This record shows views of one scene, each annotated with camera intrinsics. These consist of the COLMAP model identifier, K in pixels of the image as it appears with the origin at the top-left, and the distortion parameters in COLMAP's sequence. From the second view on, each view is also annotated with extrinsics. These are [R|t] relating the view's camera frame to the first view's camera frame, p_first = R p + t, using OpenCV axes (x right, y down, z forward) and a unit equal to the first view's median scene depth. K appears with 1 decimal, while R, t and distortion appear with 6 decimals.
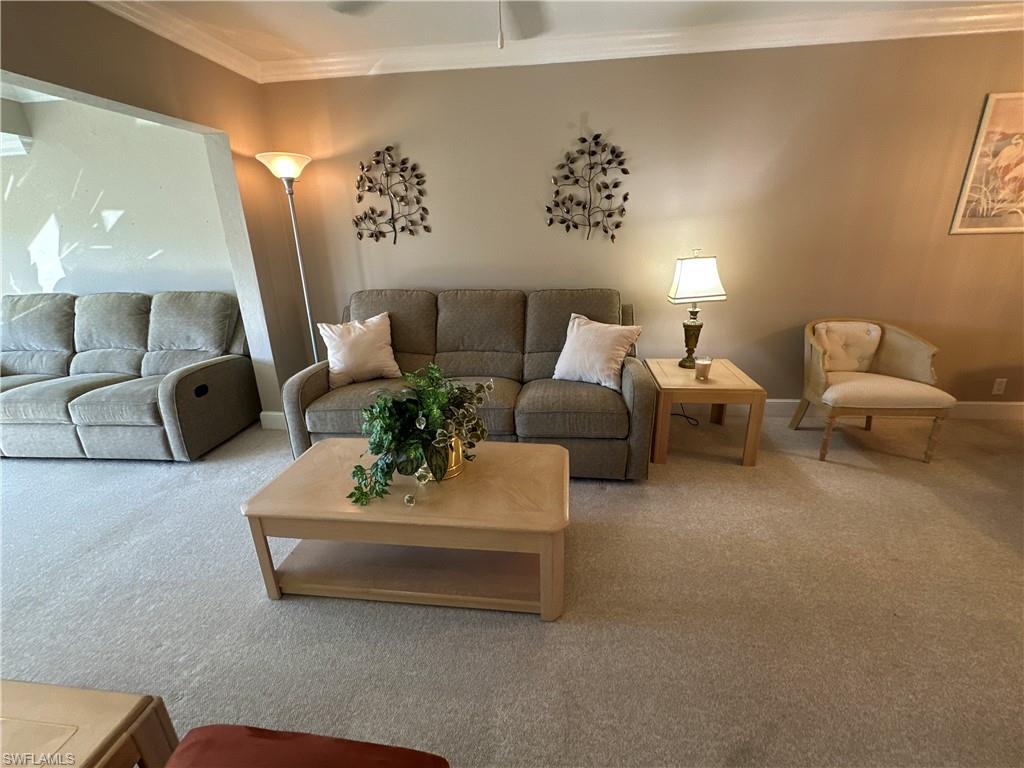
lens RADIAL K [[450.5, 0, 512.0], [0, 450.5, 384.0], [0, 0, 1]] dist [-0.001996, 0.001082]
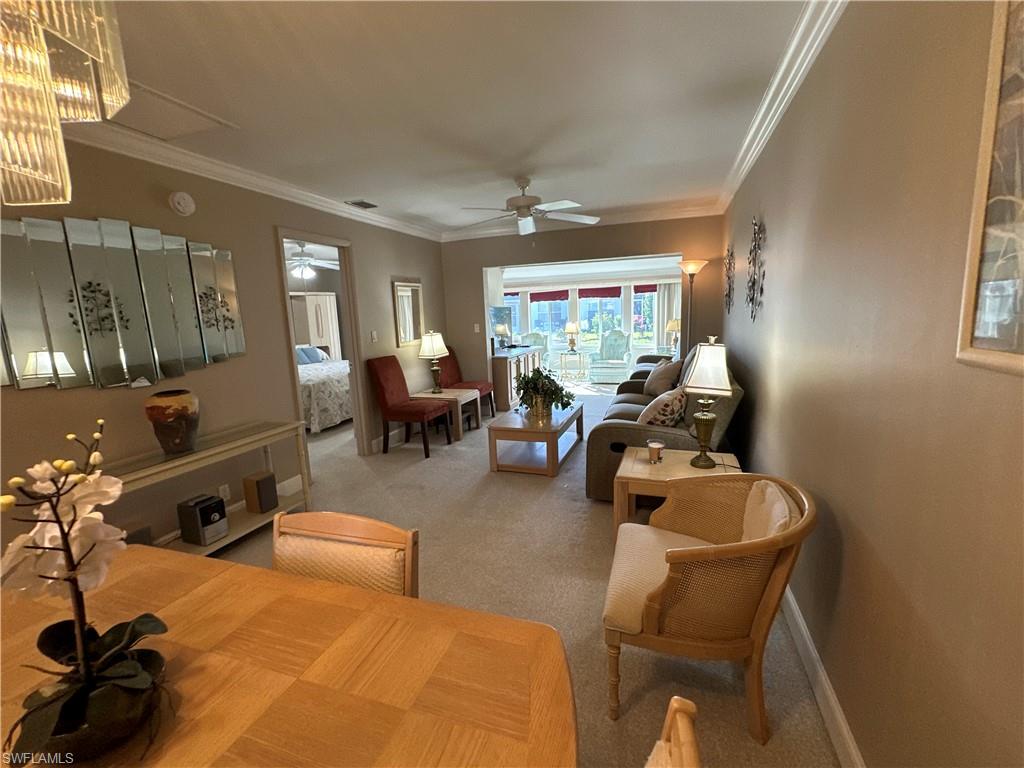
lens RADIAL K [[450.5, 0, 512.0], [0, 450.5, 384.0], [0, 0, 1]] dist [-0.001996, 0.001082]
pose [[-0.225424, 0.189927, -0.955569, 1.317734], [-0.274358, 0.928745, 0.249318, -0.312002], [0.934832, 0.318371, -0.157254, 0.770933]]
